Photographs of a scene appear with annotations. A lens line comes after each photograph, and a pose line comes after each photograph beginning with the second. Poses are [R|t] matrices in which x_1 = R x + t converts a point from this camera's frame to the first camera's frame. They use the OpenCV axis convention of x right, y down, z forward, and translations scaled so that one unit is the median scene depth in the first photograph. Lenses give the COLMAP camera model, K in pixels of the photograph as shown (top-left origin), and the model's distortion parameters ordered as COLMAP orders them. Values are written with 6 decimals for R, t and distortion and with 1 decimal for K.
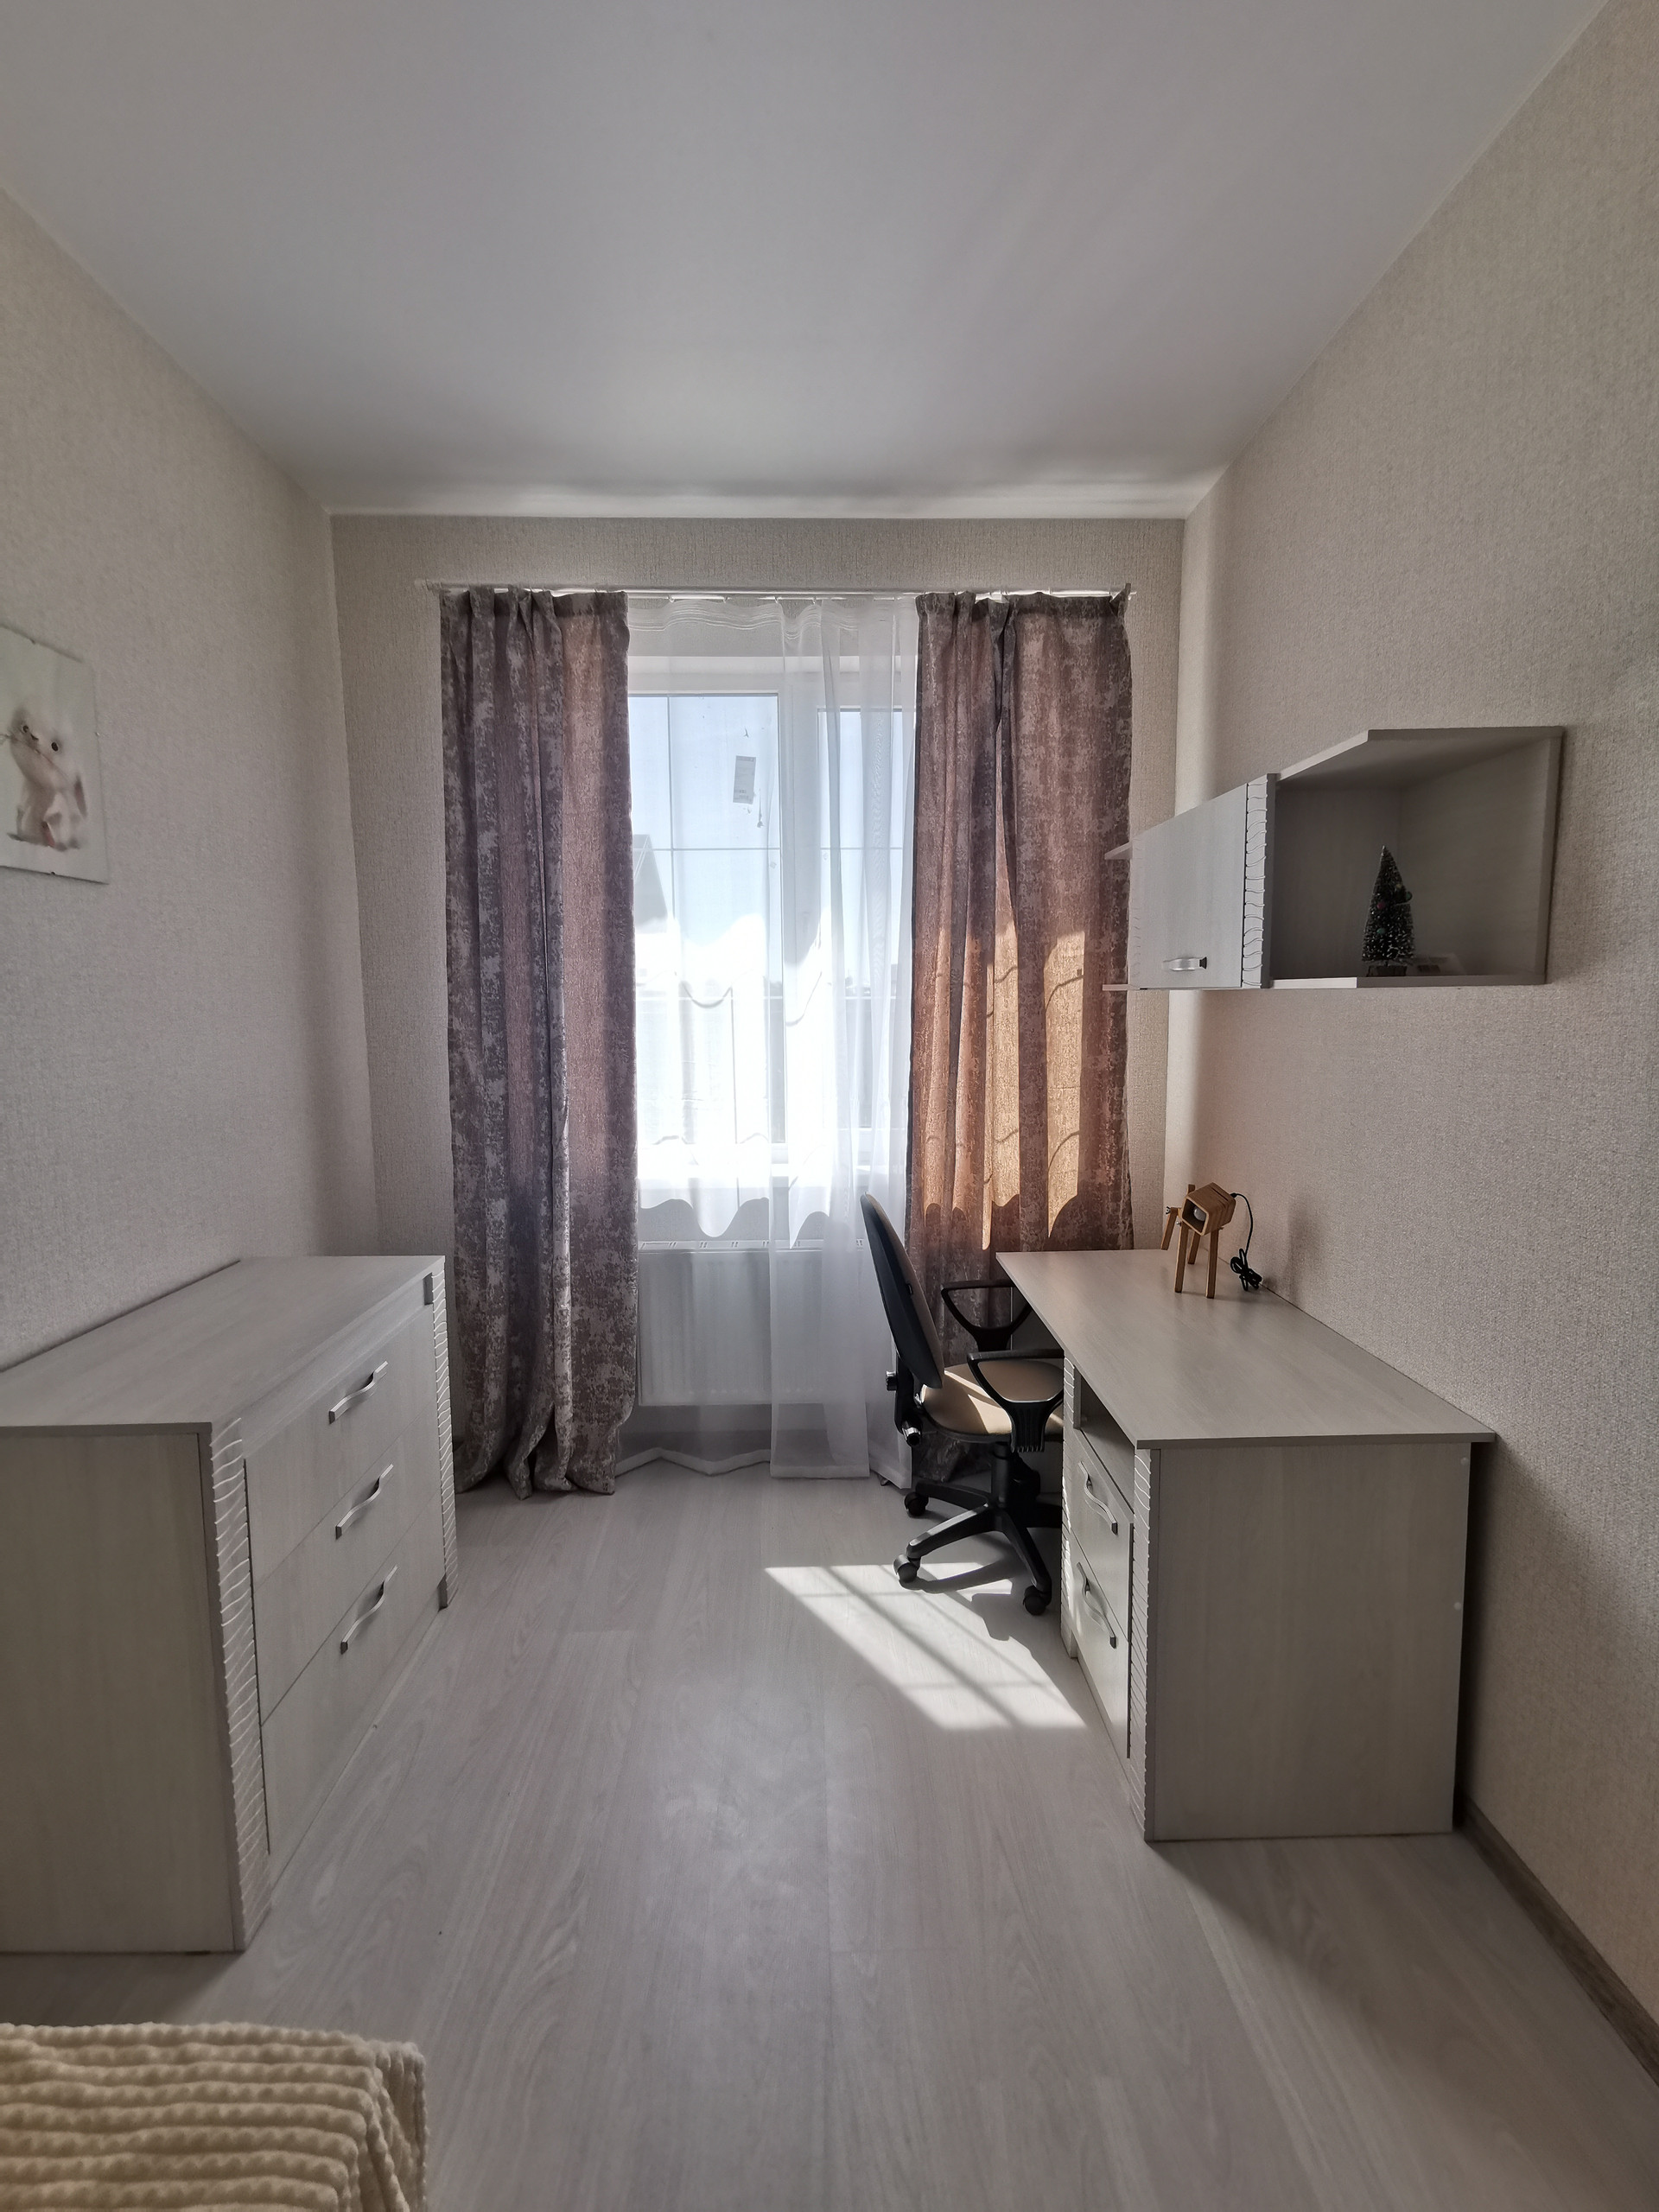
lens RADIAL K [[1021.8, 0, 829.5], [0, 1021.8, 1106.0], [0, 0, 1]] dist [-0.018421, 0.027303]
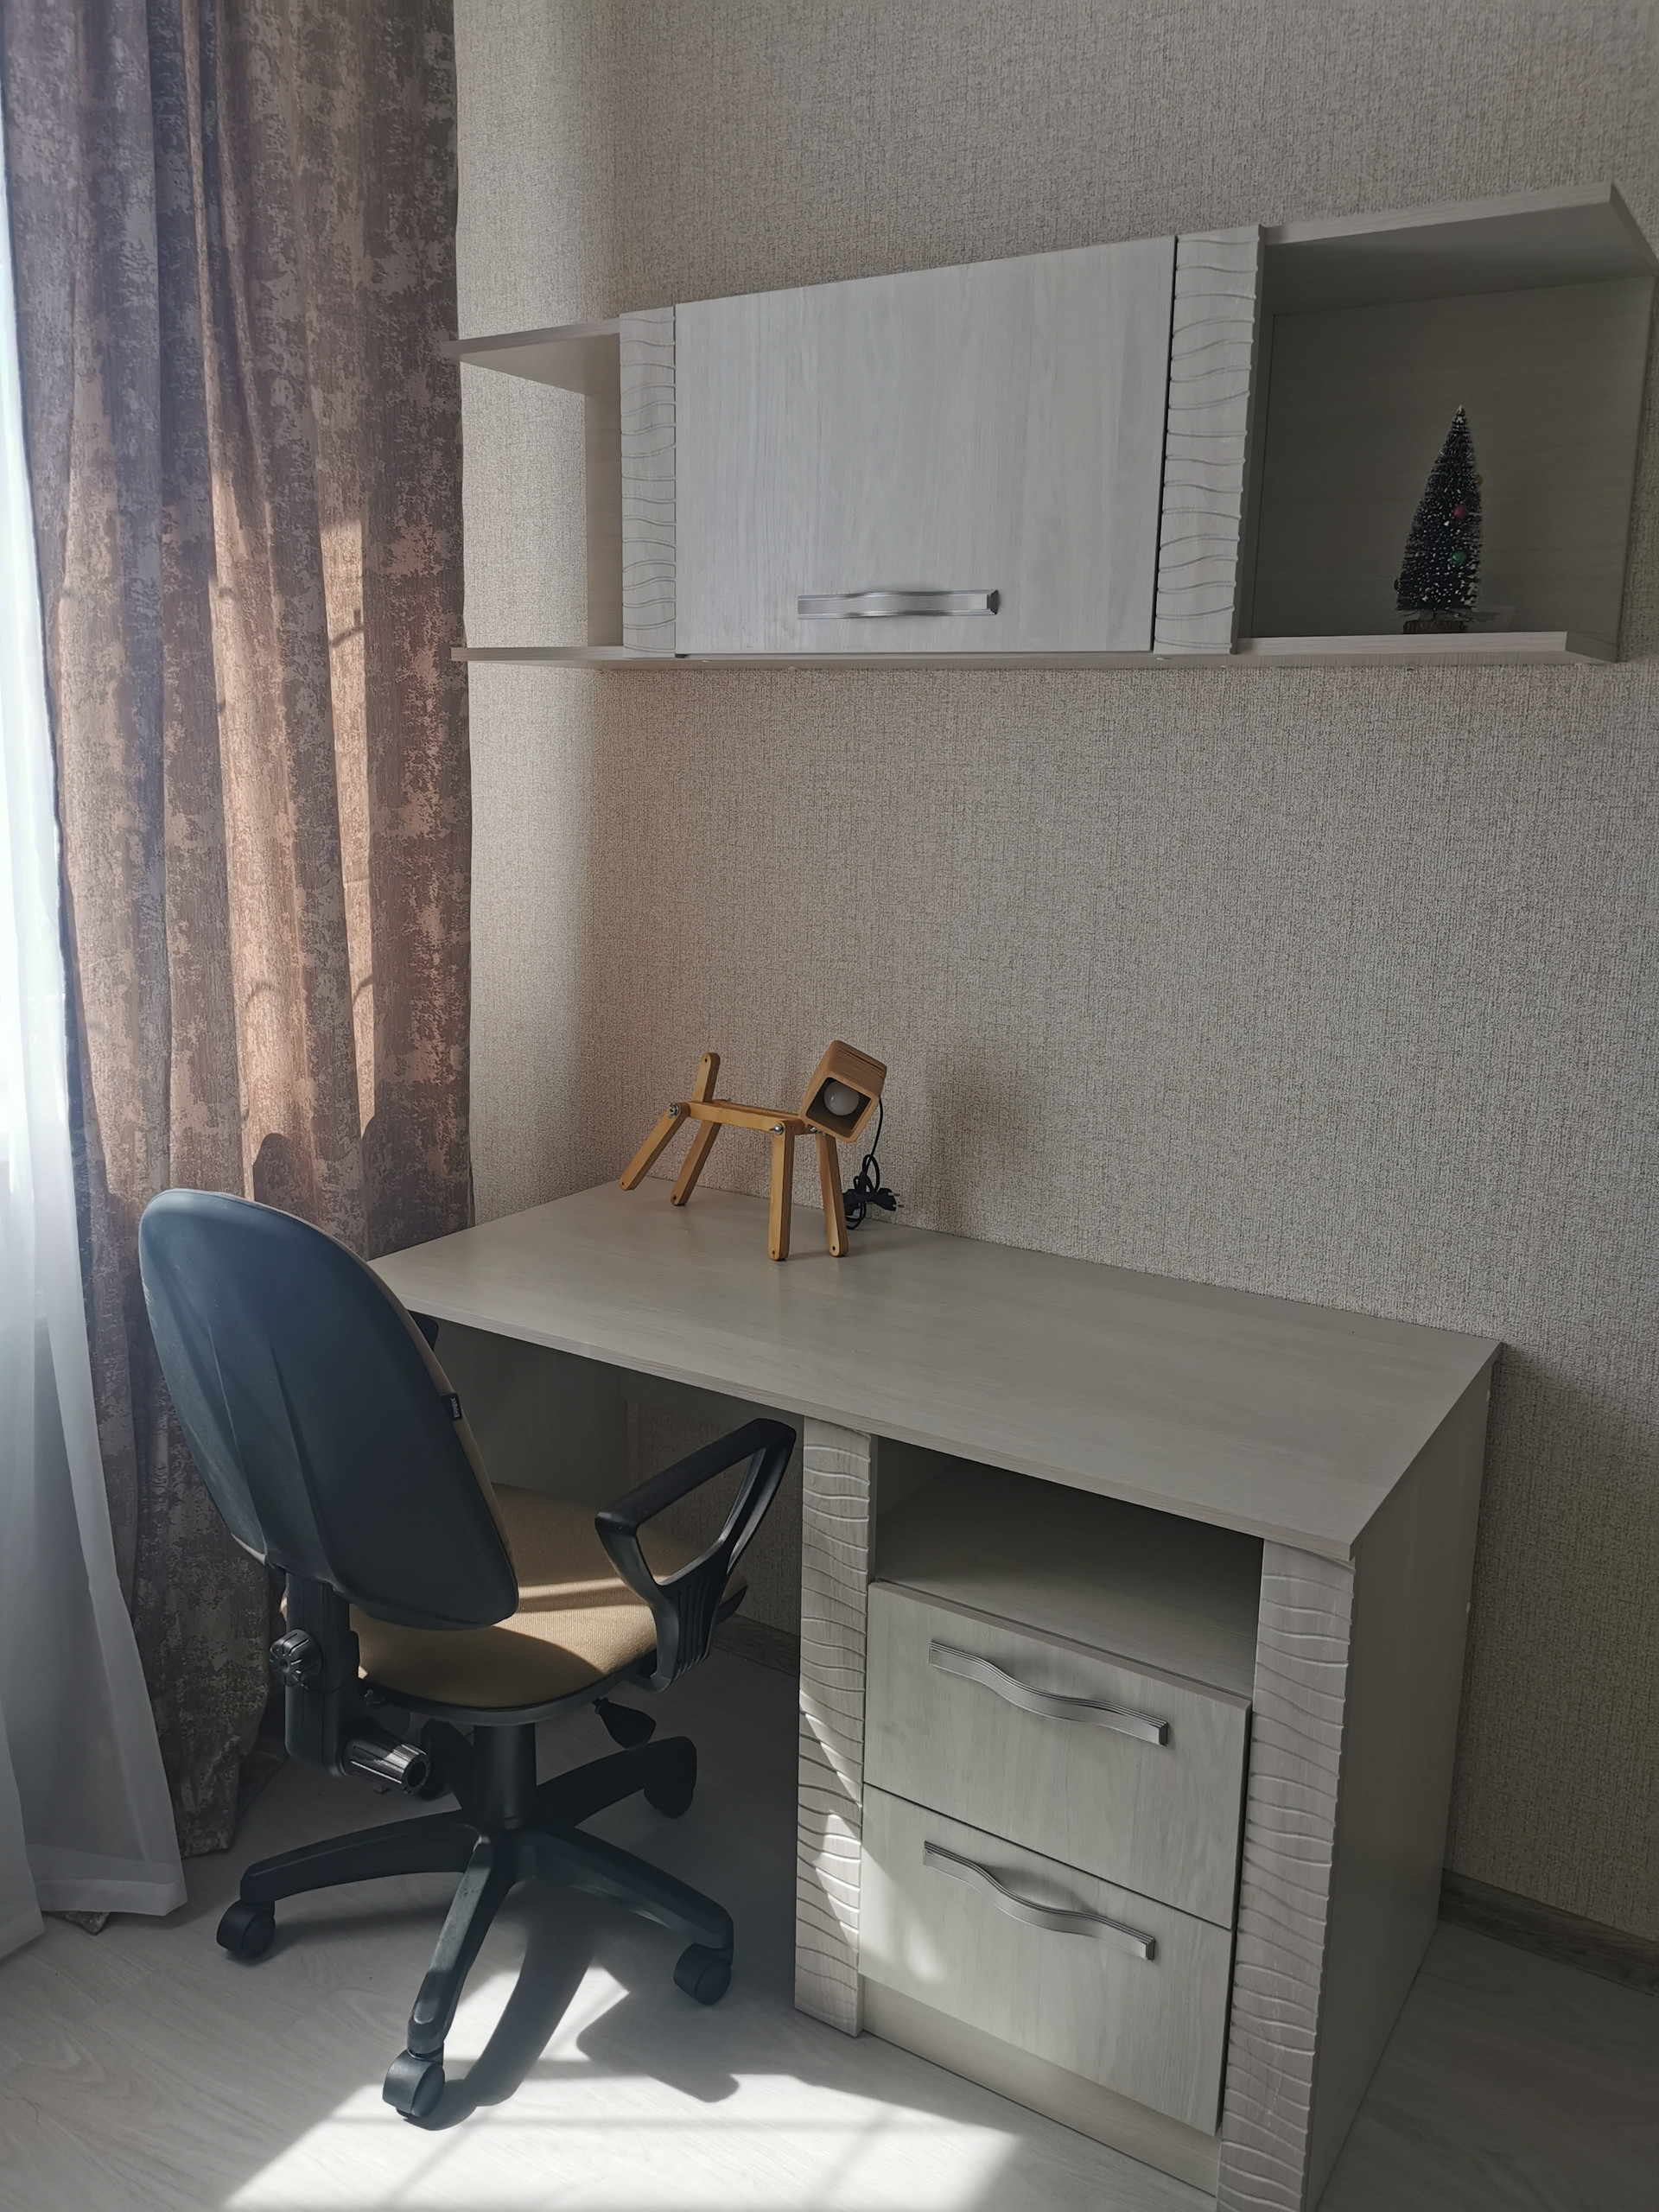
lens RADIAL K [[1706.2, 0, 825.6], [0, 1706.2, 1084.1], [0, 0, 1]] dist [0.070588, -0.100231]
pose [[0.558058, -0.142056, 0.817552, -0.347051], [0.063026, 0.989648, 0.128939, -0.016376], [-0.827405, -0.020429, 0.561234, 0.503633]]
